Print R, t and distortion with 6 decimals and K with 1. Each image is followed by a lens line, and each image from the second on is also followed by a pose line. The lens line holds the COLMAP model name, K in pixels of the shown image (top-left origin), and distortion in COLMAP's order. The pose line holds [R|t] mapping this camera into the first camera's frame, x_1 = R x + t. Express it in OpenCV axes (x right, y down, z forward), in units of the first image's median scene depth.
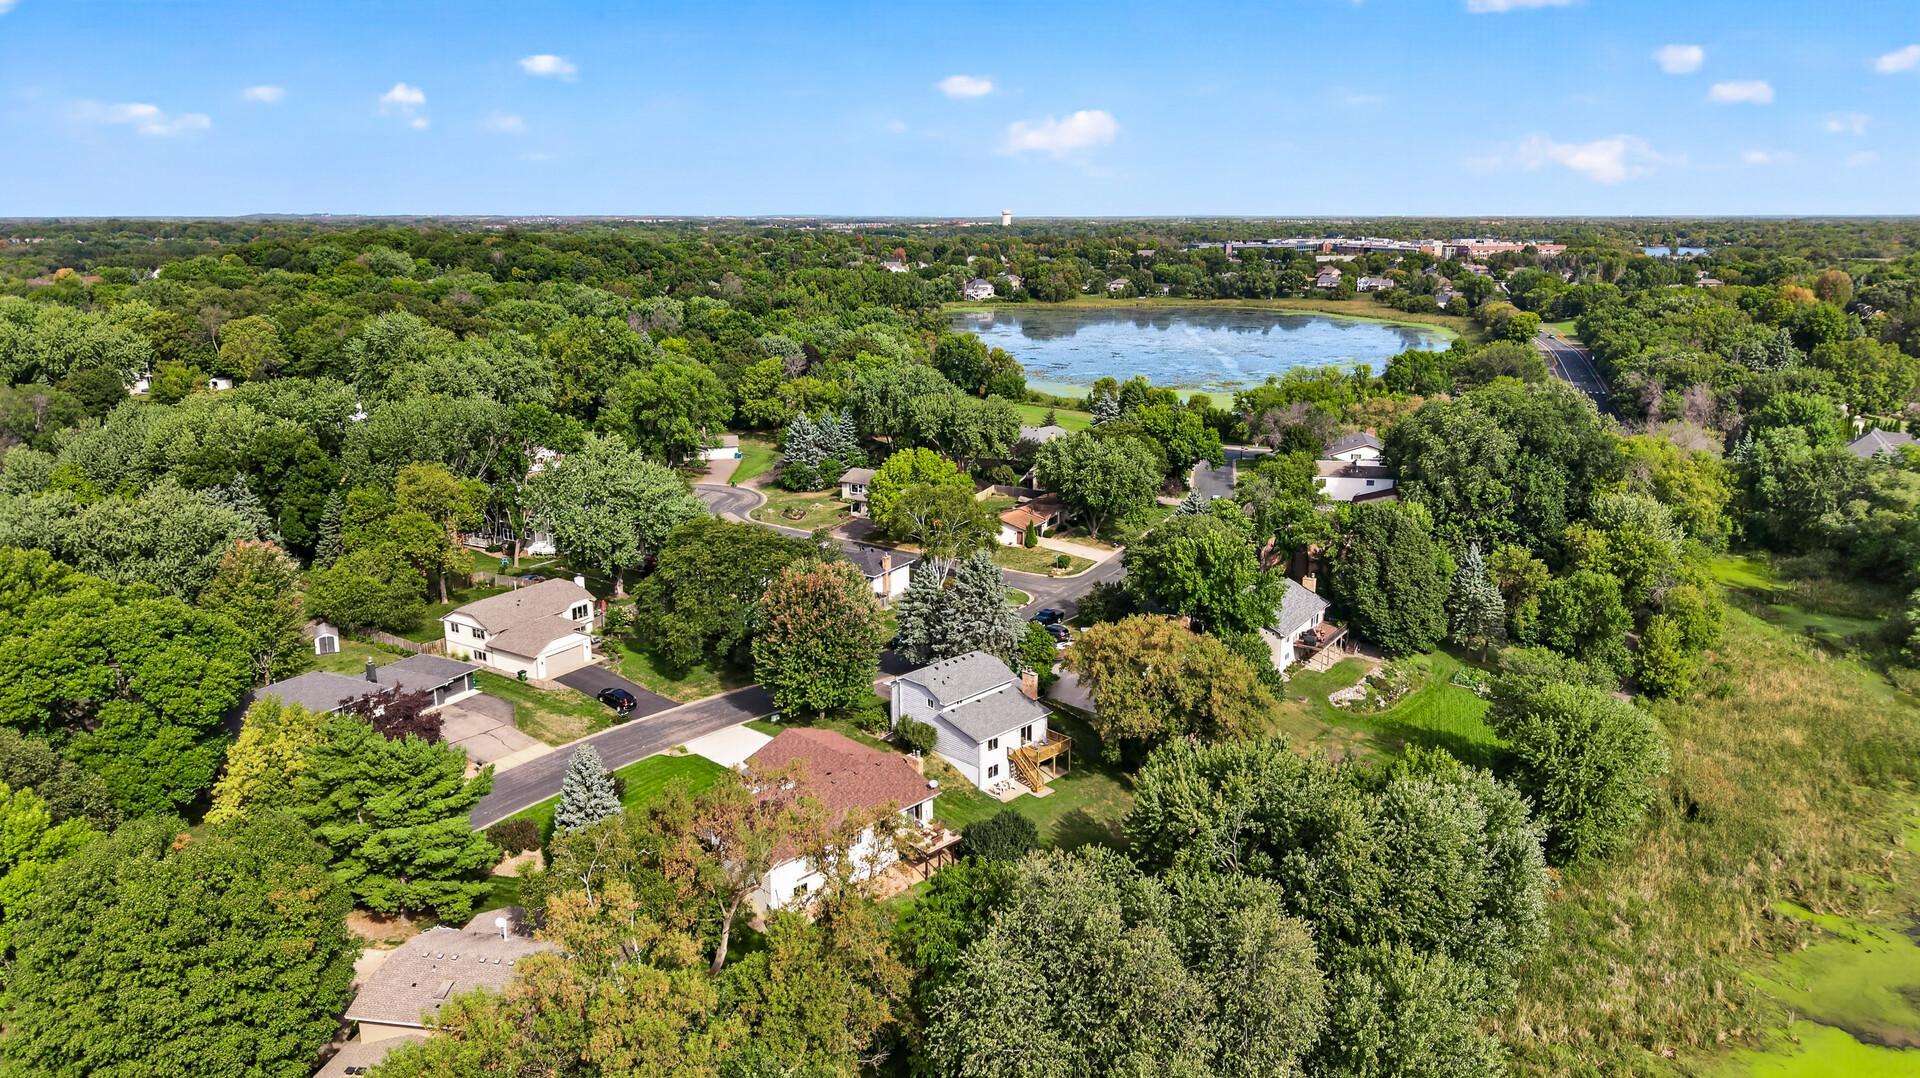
lens RADIAL K [[1401.6, 0, 963.1], [0, 1401.6, 493.8], [0, 0, 1]] dist [0.100961, -0.202158]
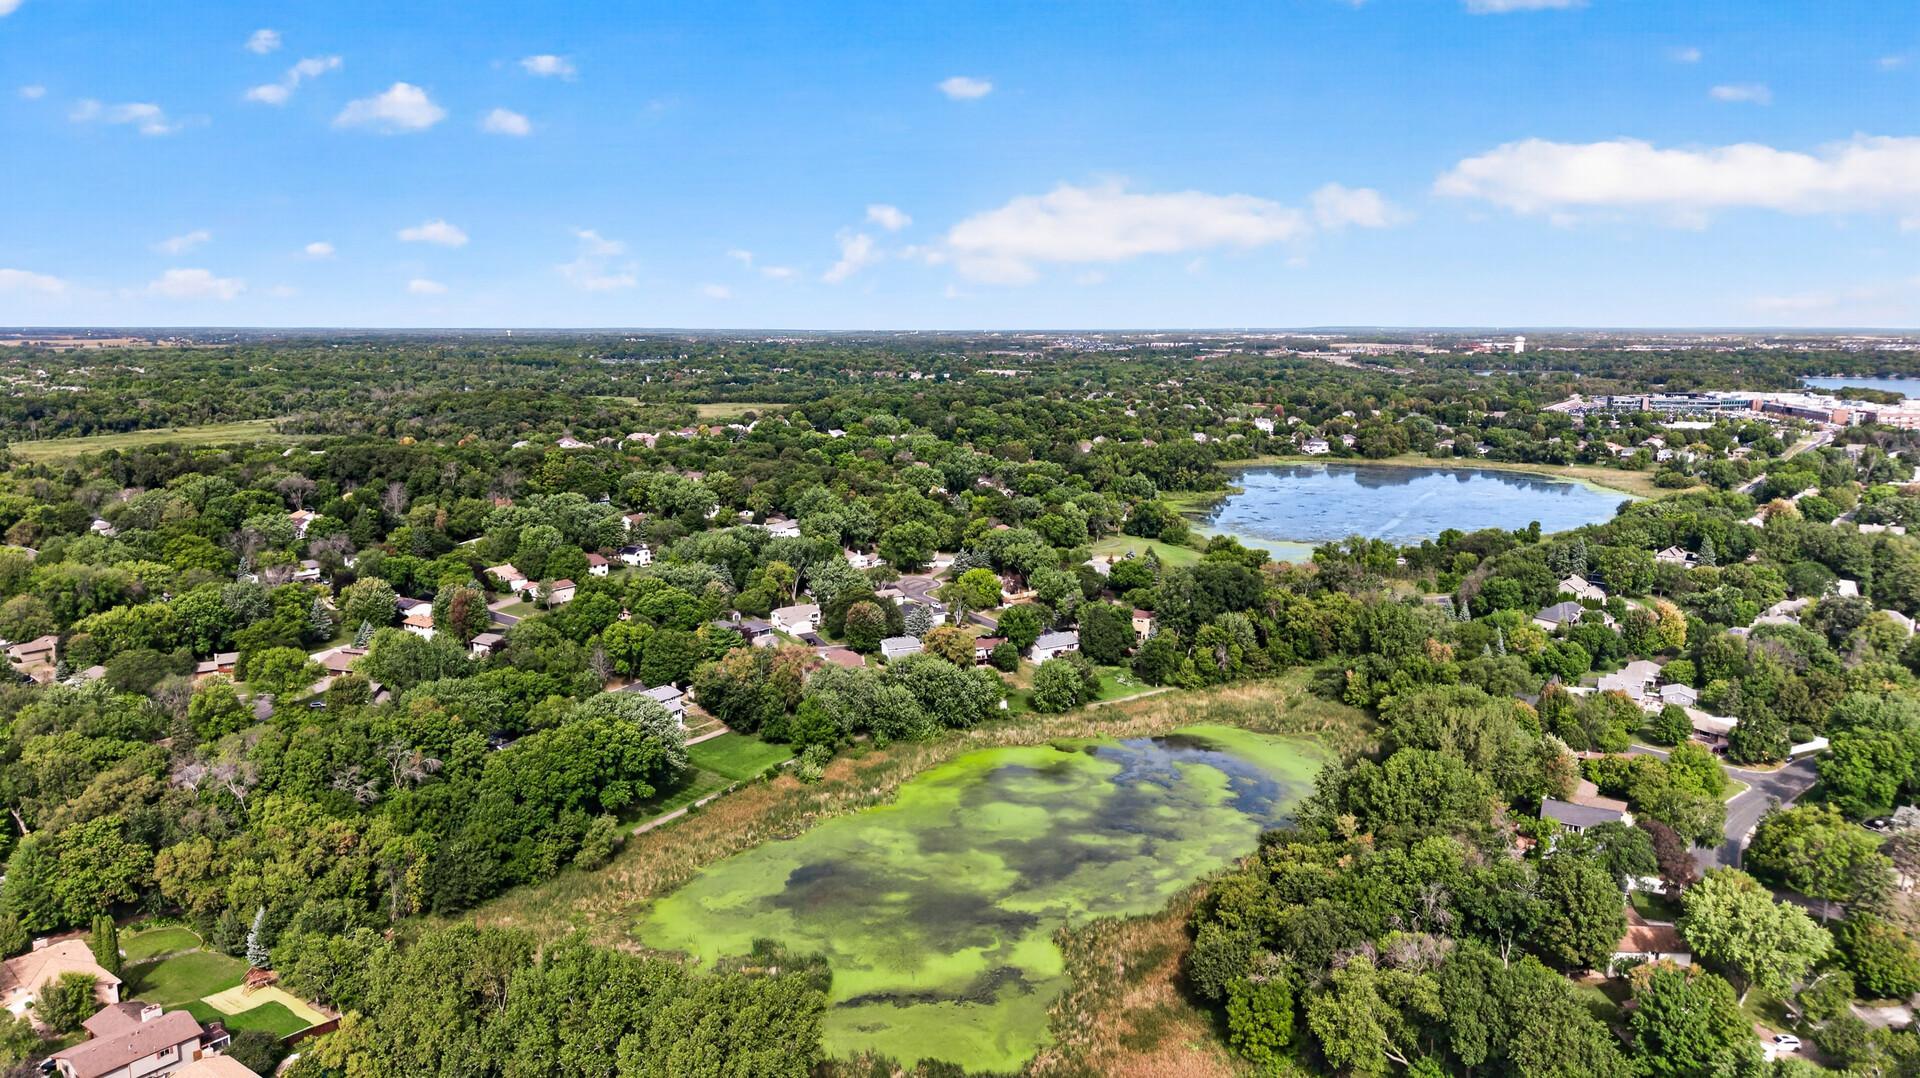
lens RADIAL K [[1352.3, 0, 960.0], [0, 1352.3, 539.0], [0, 0, 1]] dist [0.007099, 0.006253]
pose [[0.923772, 0.072039, -0.376105, 0.719762], [-0.085960, 0.996091, -0.020341, -0.030691], [0.373169, 0.051121, 0.926354, -1.031108]]
